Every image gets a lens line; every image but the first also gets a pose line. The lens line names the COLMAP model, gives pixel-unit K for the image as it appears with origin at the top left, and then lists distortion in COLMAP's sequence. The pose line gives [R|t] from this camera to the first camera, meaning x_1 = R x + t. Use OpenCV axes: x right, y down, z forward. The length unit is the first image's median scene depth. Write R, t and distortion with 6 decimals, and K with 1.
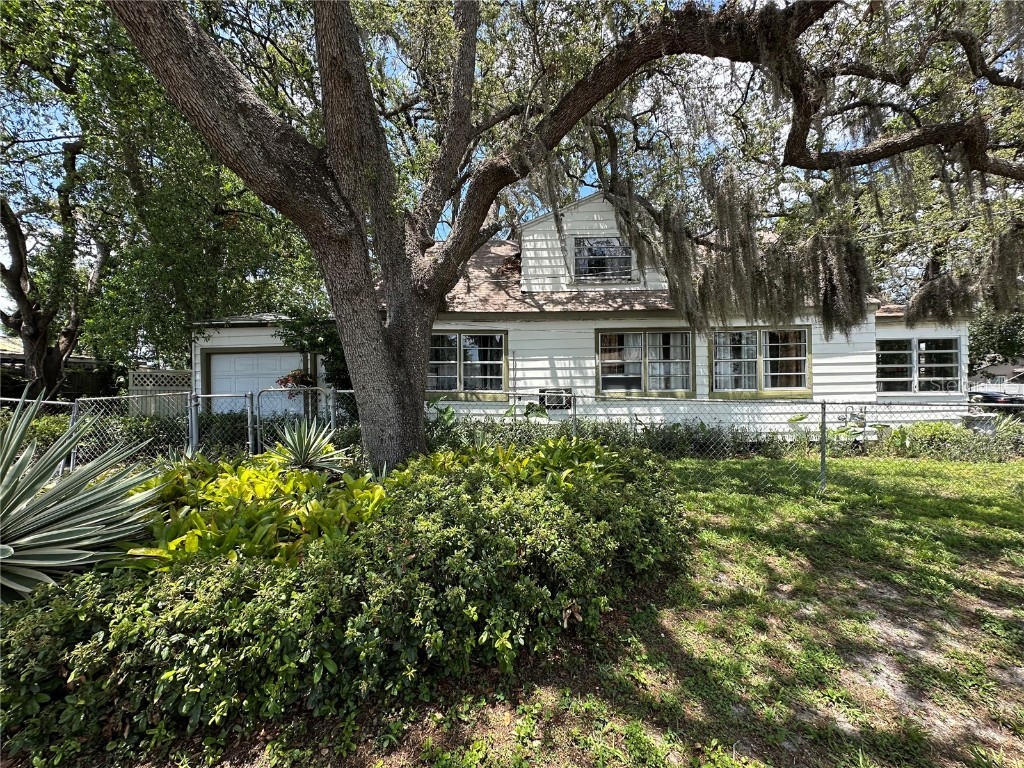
lens RADIAL K [[409.8, 0, 513.3], [0, 409.8, 384.2], [0, 0, 1]] dist [-0.001614, 0.000617]
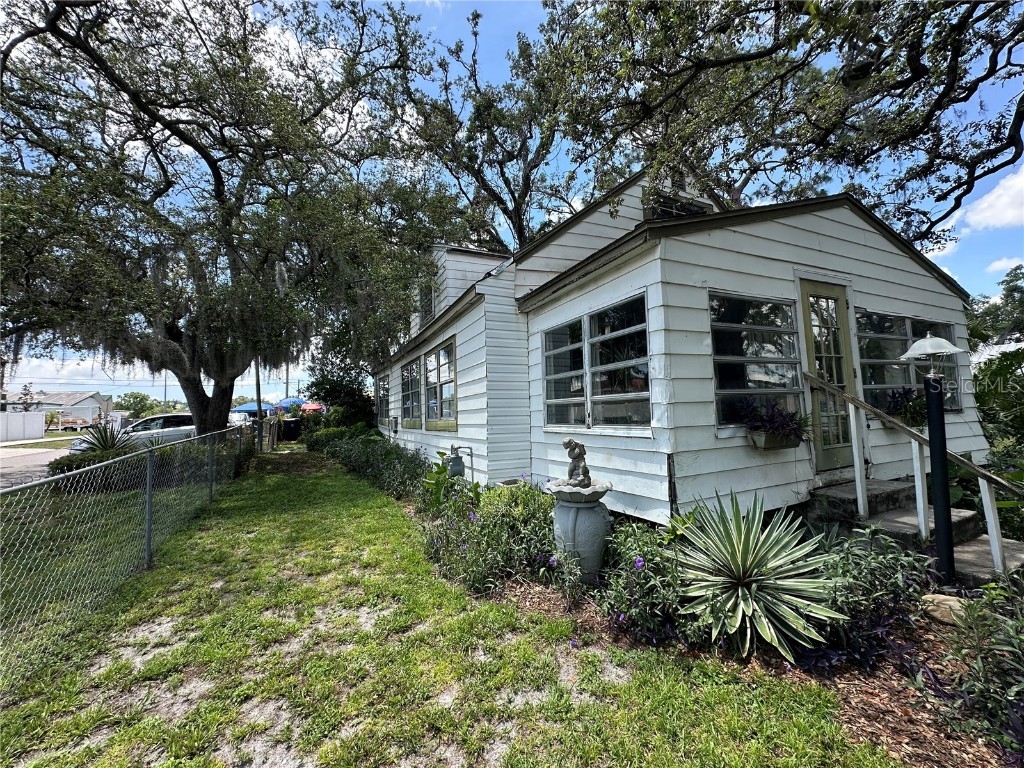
lens RADIAL K [[409.8, 0, 513.3], [0, 409.8, 384.2], [0, 0, 1]] dist [-0.001614, 0.000617]
pose [[0.482822, -0.065961, -0.873231, 1.368039], [0.070075, 0.996872, -0.036555, -0.018467], [0.872910, -0.043542, 0.485934, 0.689226]]
